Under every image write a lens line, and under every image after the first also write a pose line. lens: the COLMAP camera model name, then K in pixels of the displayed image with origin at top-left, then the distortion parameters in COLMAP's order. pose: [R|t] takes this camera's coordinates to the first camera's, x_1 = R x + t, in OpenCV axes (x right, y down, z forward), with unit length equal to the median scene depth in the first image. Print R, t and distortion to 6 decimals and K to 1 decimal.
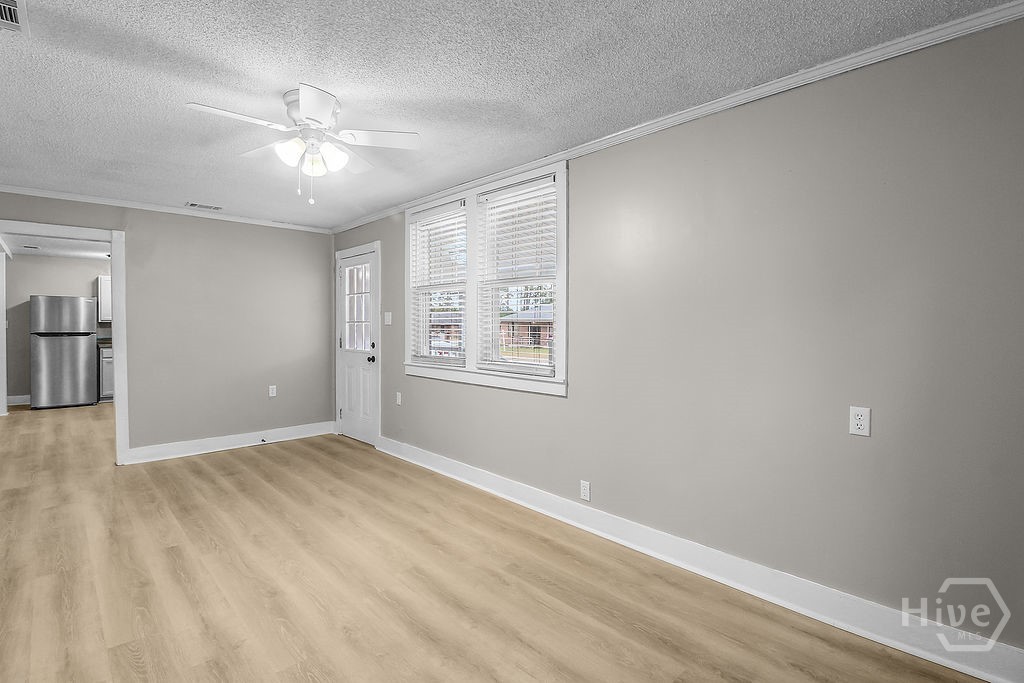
lens RADIAL K [[483.3, 0, 514.7], [0, 483.3, 327.5], [0, 0, 1]] dist [0.000500, -0.013747]
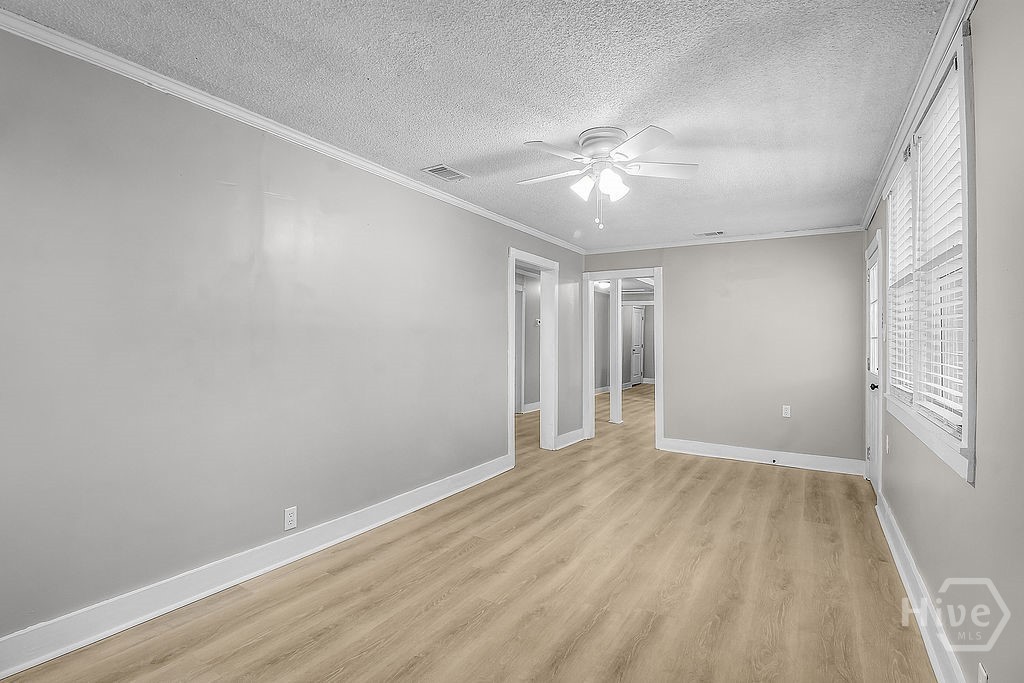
lens RADIAL K [[483.3, 0, 514.7], [0, 483.3, 327.5], [0, 0, 1]] dist [0.000500, -0.013747]
pose [[0.249140, -0.020179, -0.968257, 0.466530], [-0.017372, 0.999529, -0.025301, 0.002408], [0.968312, 0.023124, 0.248672, 0.415568]]
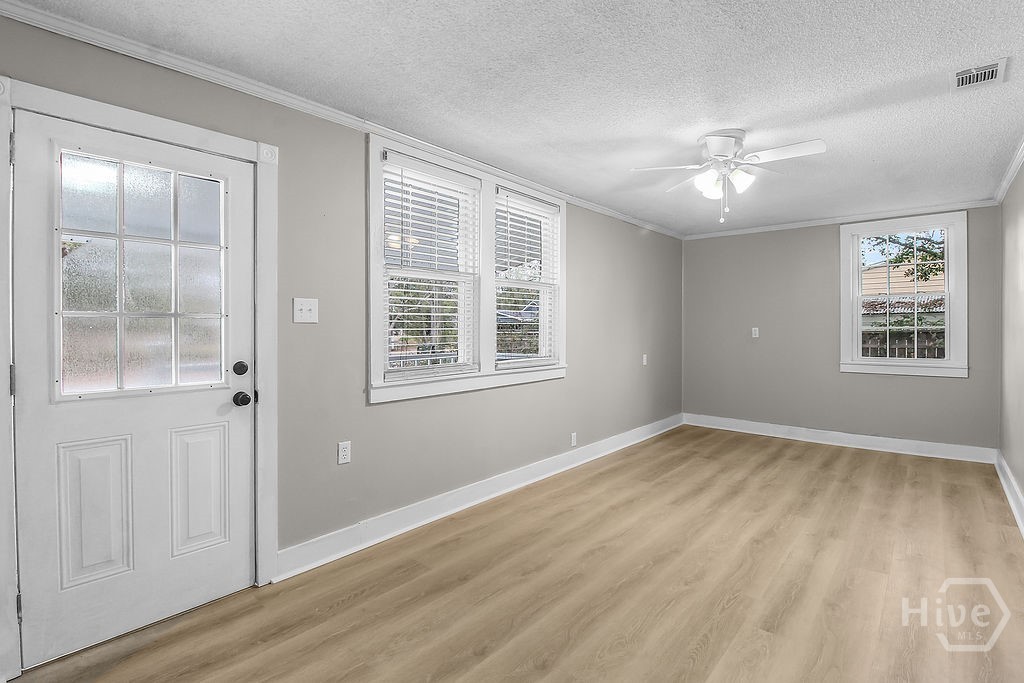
lens RADIAL K [[483.3, 0, 514.7], [0, 483.3, 327.5], [0, 0, 1]] dist [0.000500, -0.013747]
pose [[-0.090068, -0.007005, 0.995911, -1.212642], [0.002676, 0.999970, 0.007276, -0.005173], [-0.995932, 0.003320, -0.090047, 1.253059]]
